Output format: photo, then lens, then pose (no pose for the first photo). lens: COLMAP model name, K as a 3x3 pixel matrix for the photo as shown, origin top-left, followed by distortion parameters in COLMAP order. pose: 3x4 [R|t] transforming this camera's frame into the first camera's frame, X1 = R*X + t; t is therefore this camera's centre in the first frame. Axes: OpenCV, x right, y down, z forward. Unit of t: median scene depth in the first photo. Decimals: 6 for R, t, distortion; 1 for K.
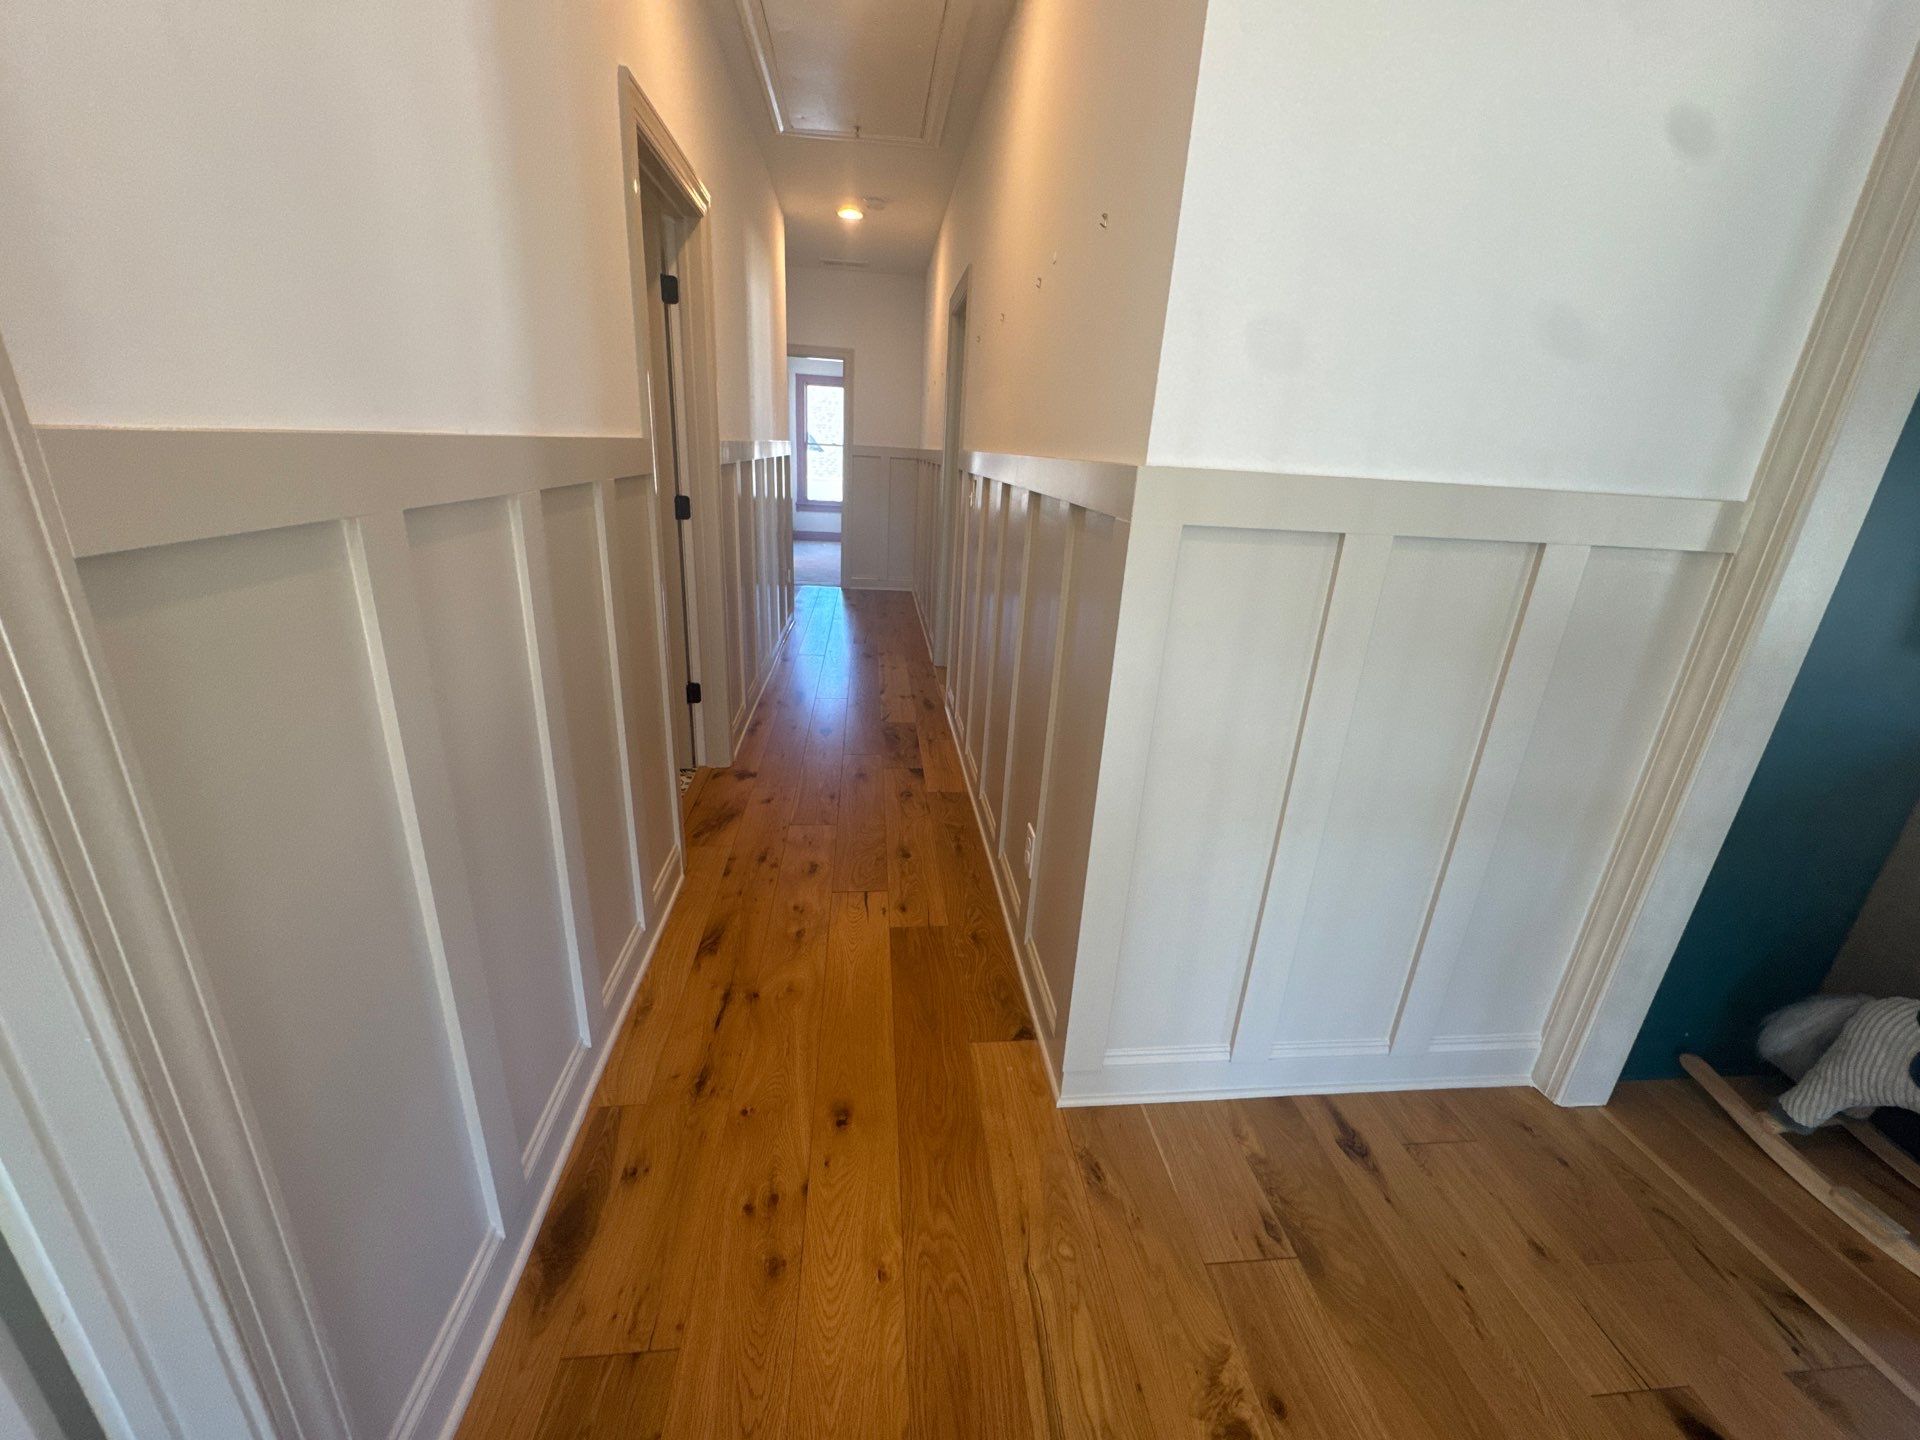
lens RADIAL K [[764.3, 0, 957.1], [0, 764.3, 720.3], [0, 0, 1]] dist [-0.004712, 0.001197]
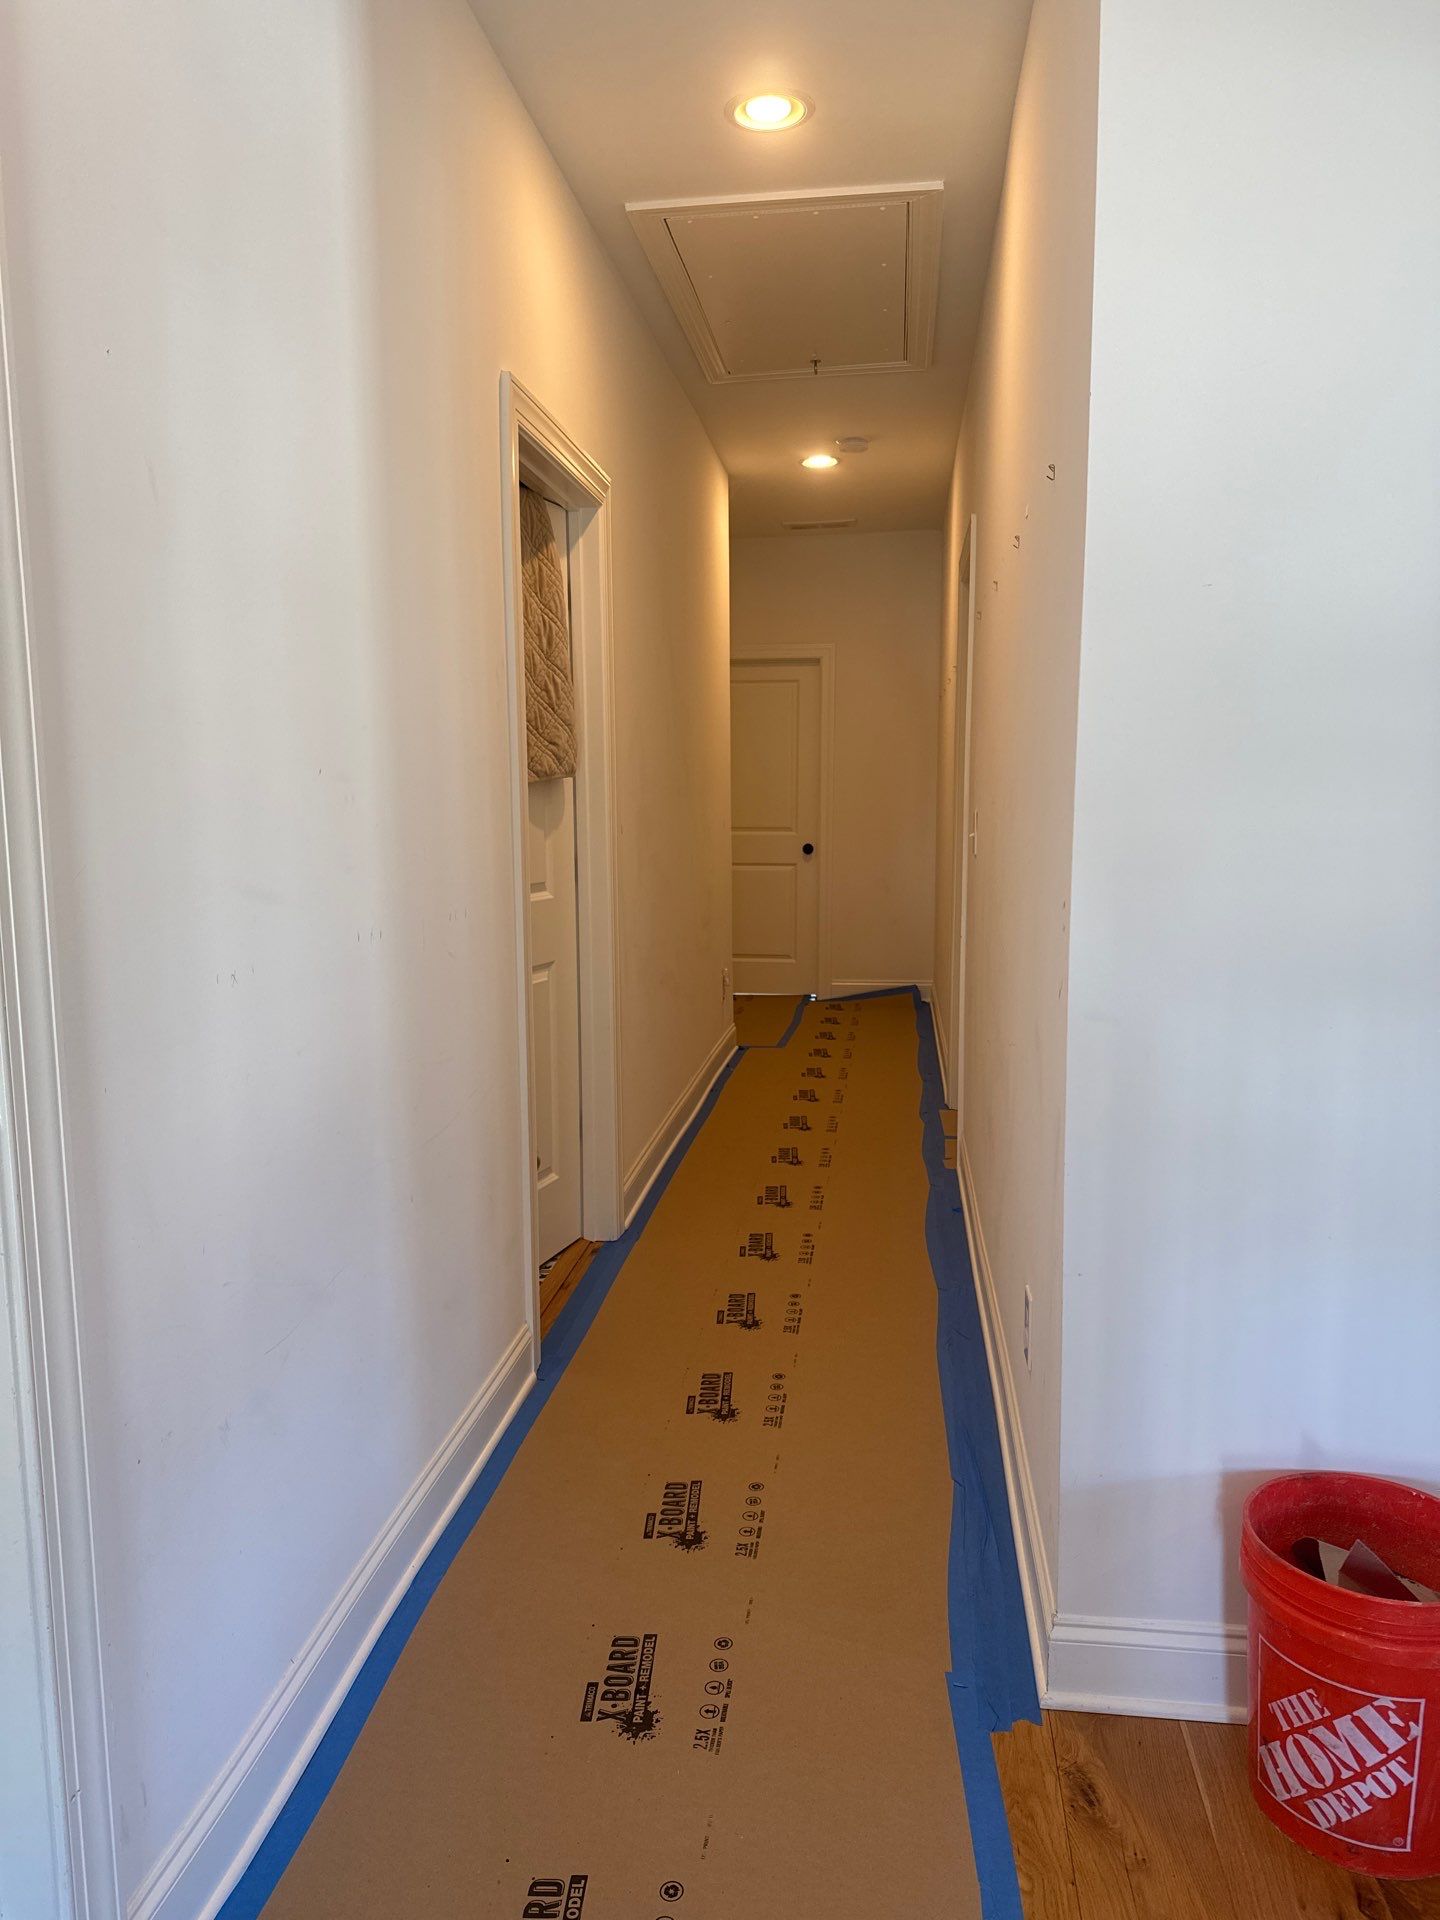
lens RADIAL K [[1346.7, 0, 713.5], [0, 1346.7, 948.8], [0, 0, 1]] dist [0.014476, -0.029605]
pose [[0.968067, -0.034050, -0.248367, 0.127352], [-0.021128, 0.976127, -0.216171, 0.100075], [0.249799, 0.214516, 0.944237, -0.219570]]
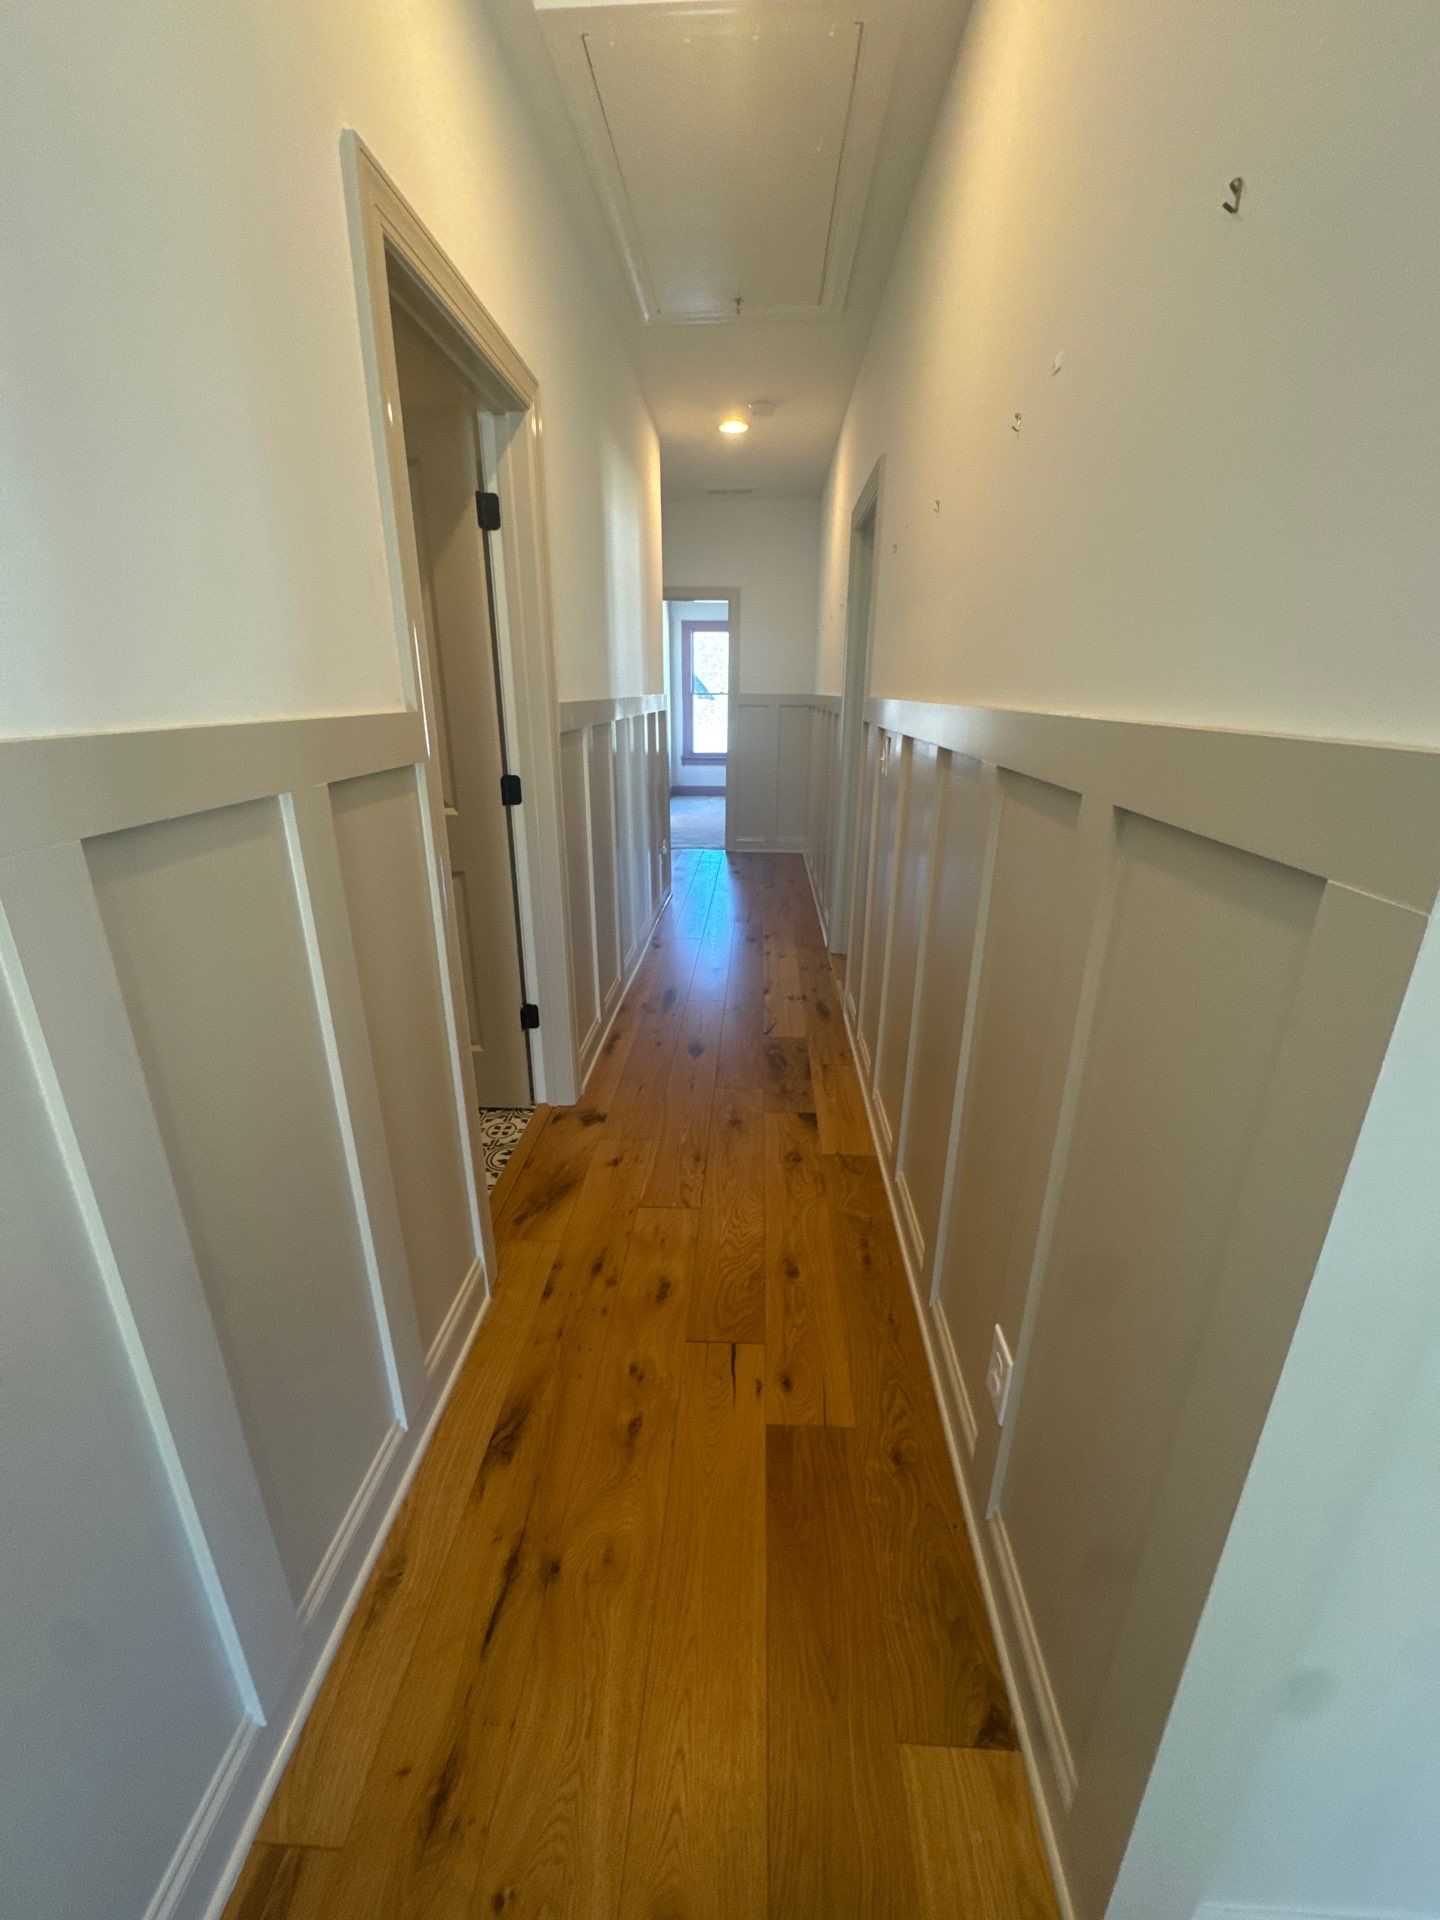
lens RADIAL K [[764.3, 0, 711.9], [0, 764.3, 960.4], [0, 0, 1]] dist [-0.004712, 0.001197]
pose [[0.984346, 0.007308, -0.176096, -0.021072], [-0.007889, 0.999966, -0.002598, -0.136705], [0.176070, 0.003947, 0.984370, 0.346293]]
